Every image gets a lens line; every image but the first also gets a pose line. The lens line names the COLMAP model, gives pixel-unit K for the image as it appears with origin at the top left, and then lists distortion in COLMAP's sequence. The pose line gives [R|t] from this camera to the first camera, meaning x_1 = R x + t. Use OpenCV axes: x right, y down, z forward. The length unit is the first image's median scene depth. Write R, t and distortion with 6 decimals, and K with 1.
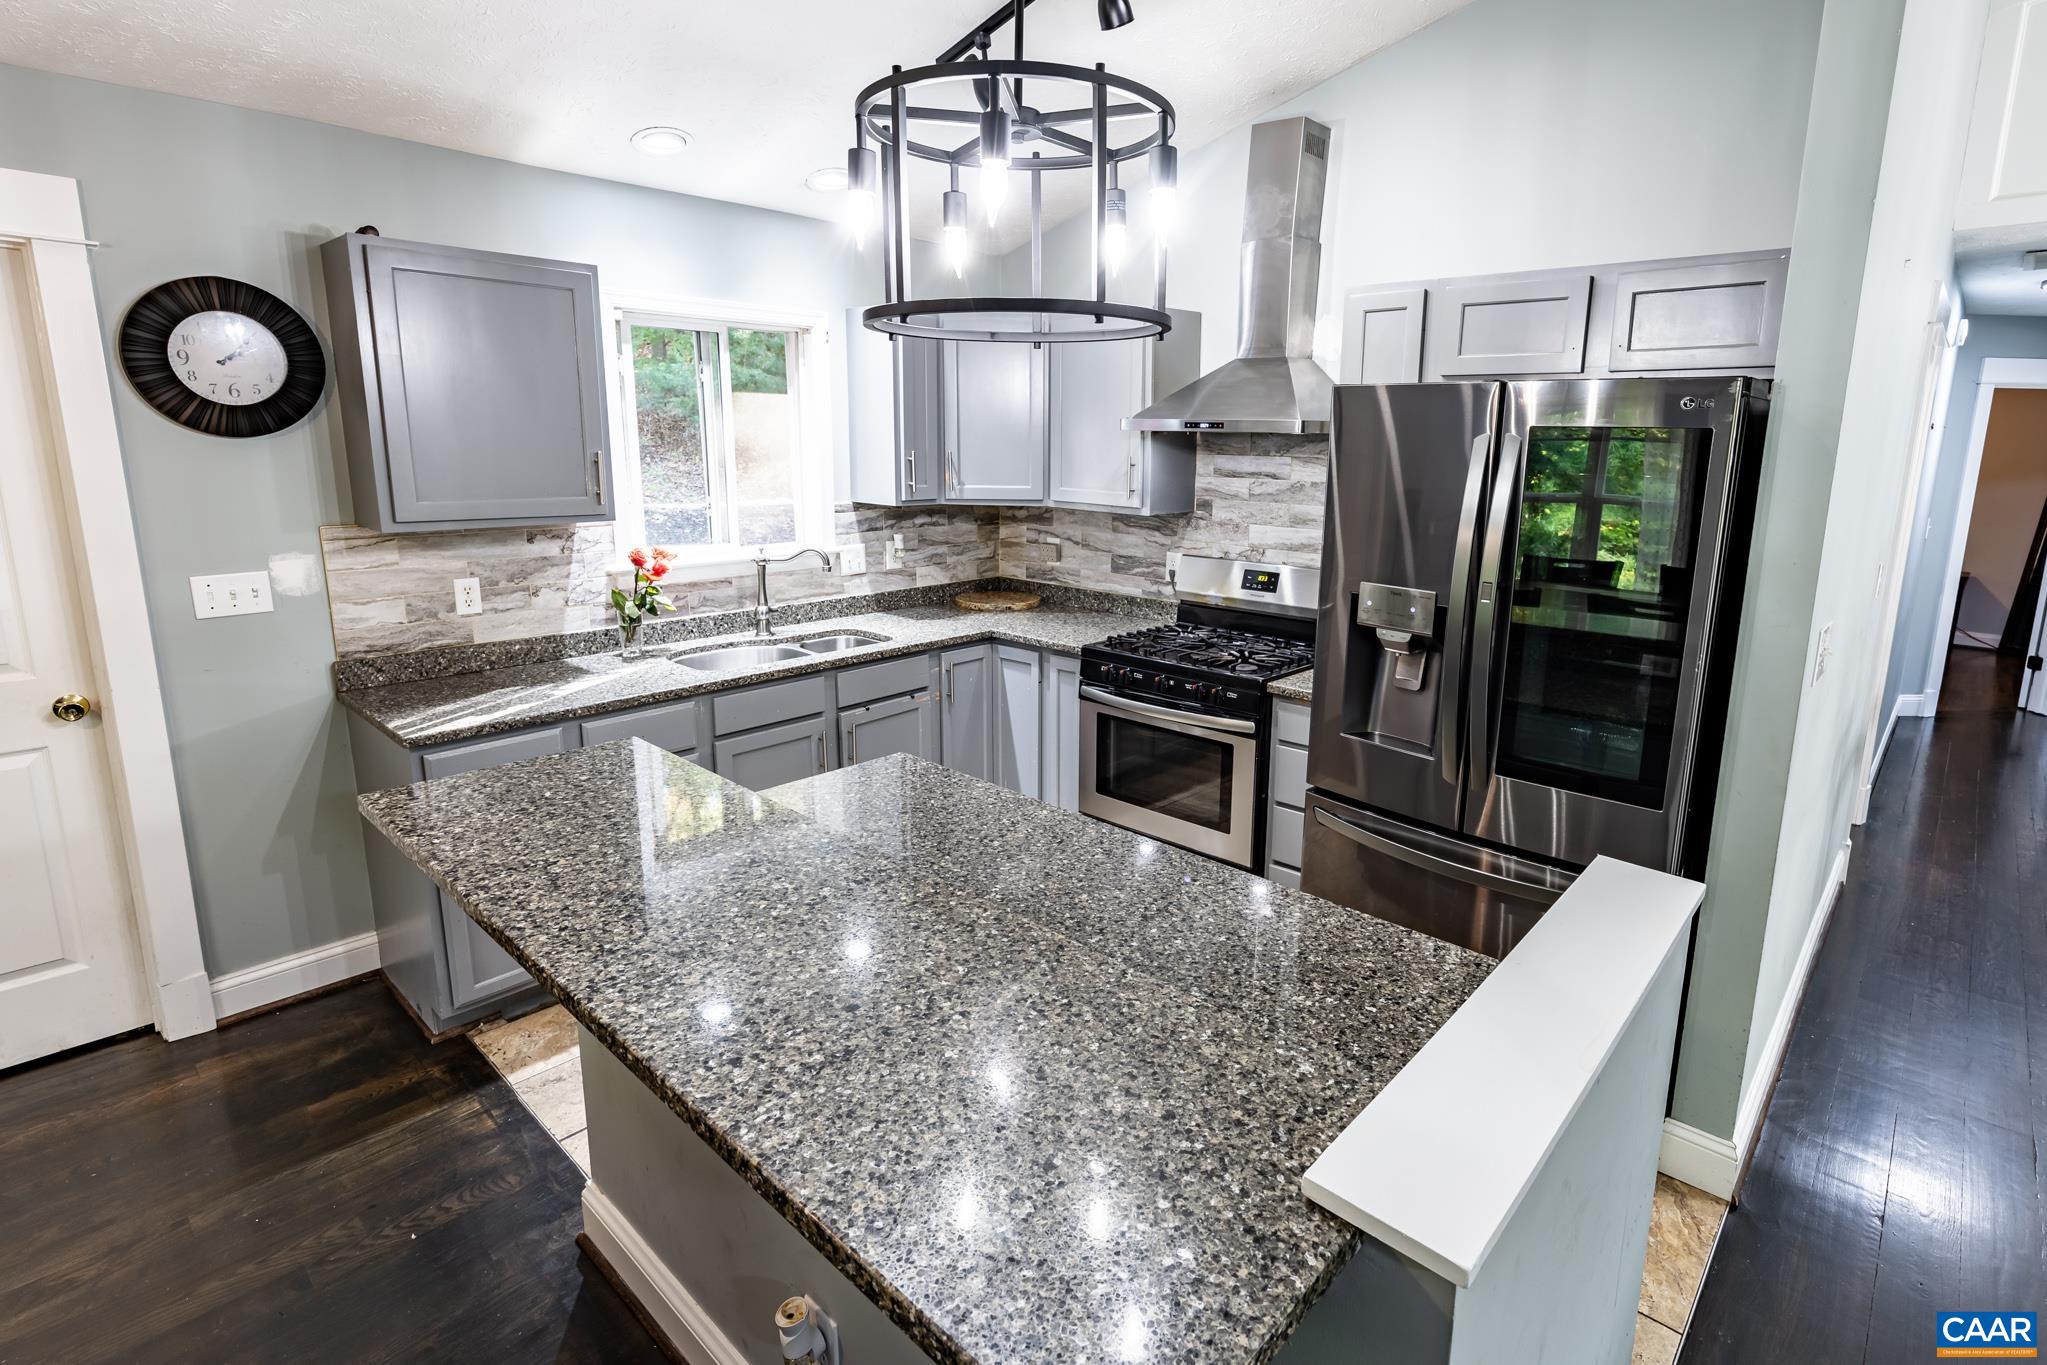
lens RADIAL K [[1006.5, 0, 1104.1], [0, 1006.5, 624.8], [0, 0, 1]] dist [0.001758, 0.000843]
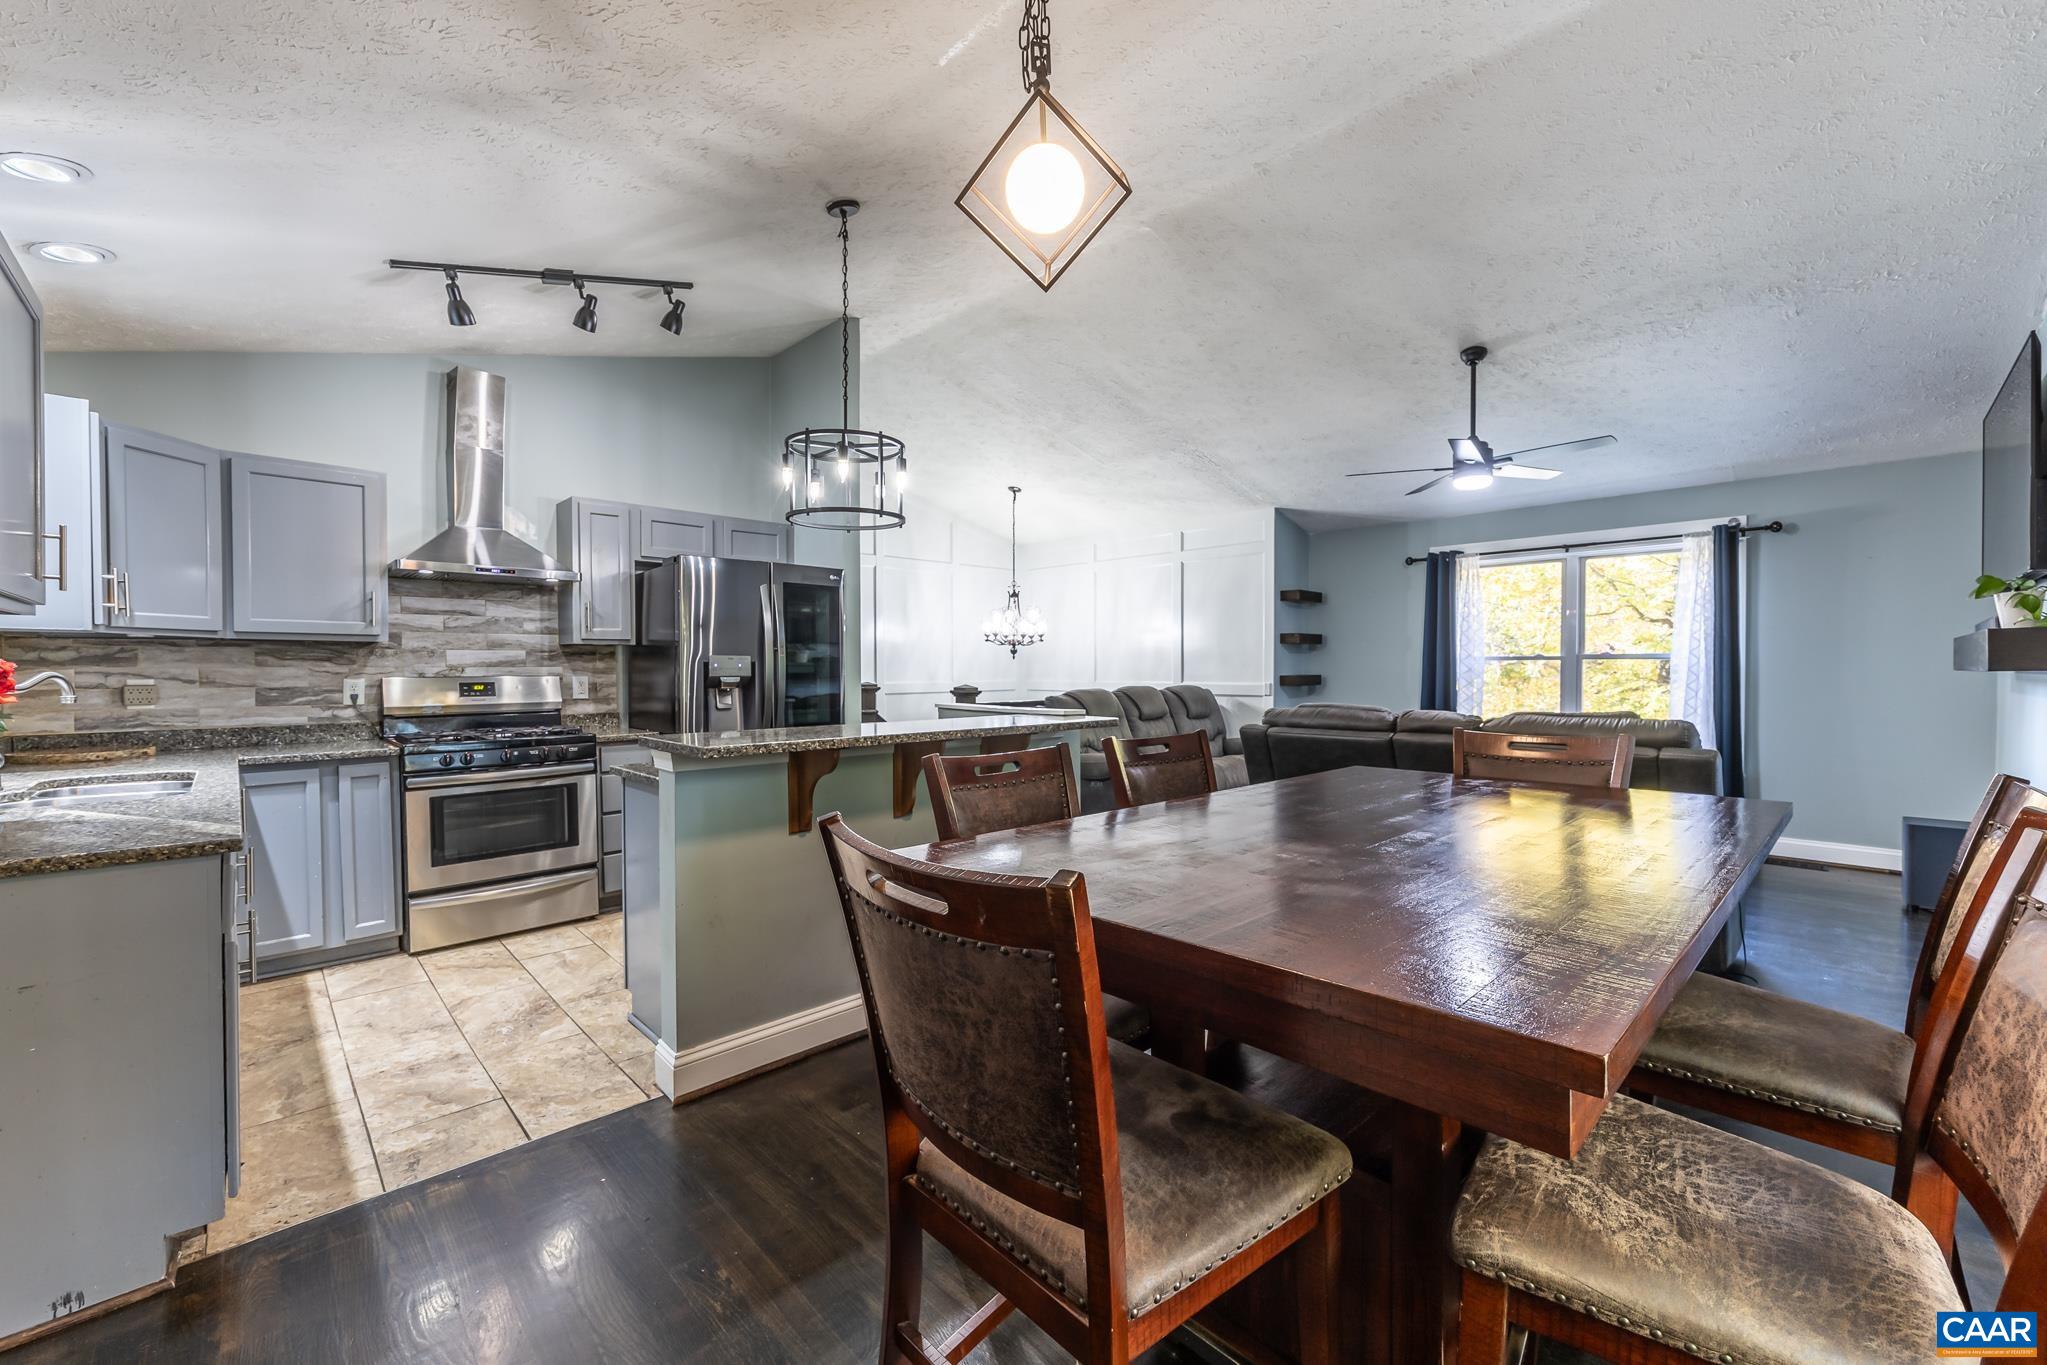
lens RADIAL K [[829.8, 0, 1020.9], [0, 829.8, 681.4], [0, 0, 1]] dist [0.000566, -0.000121]
pose [[0.079836, -0.033339, 0.996250, -0.903266], [0.188422, 0.981928, 0.017761, 0.064327], [-0.978838, 0.186297, 0.084675, 0.190863]]
